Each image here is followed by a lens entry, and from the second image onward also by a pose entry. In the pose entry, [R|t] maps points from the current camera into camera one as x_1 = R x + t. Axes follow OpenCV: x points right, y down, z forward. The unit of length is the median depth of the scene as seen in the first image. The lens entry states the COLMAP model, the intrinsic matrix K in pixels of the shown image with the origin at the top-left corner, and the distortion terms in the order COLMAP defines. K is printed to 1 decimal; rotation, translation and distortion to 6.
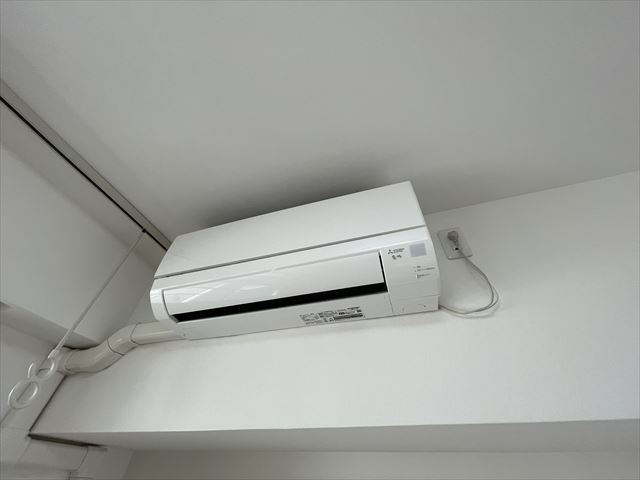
lens RADIAL K [[260.4, 0, 320.0], [0, 260.4, 240.0], [0, 0, 1]] dist [-0.000661, -0.000204]
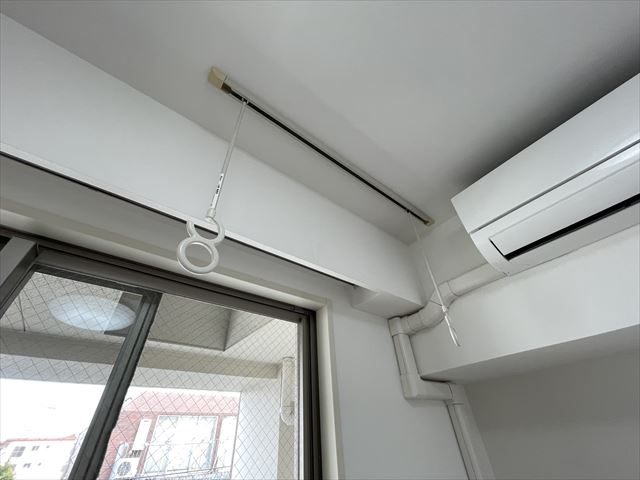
lens RADIAL K [[260.4, 0, 320.0], [0, 260.4, 240.0], [0, 0, 1]] dist [-0.000661, -0.000204]
pose [[0.827578, -0.400406, -0.393434, -0.673404], [0.439678, 0.898090, 0.010847, -0.121563], [0.348996, -0.181961, 0.919289, -0.274533]]
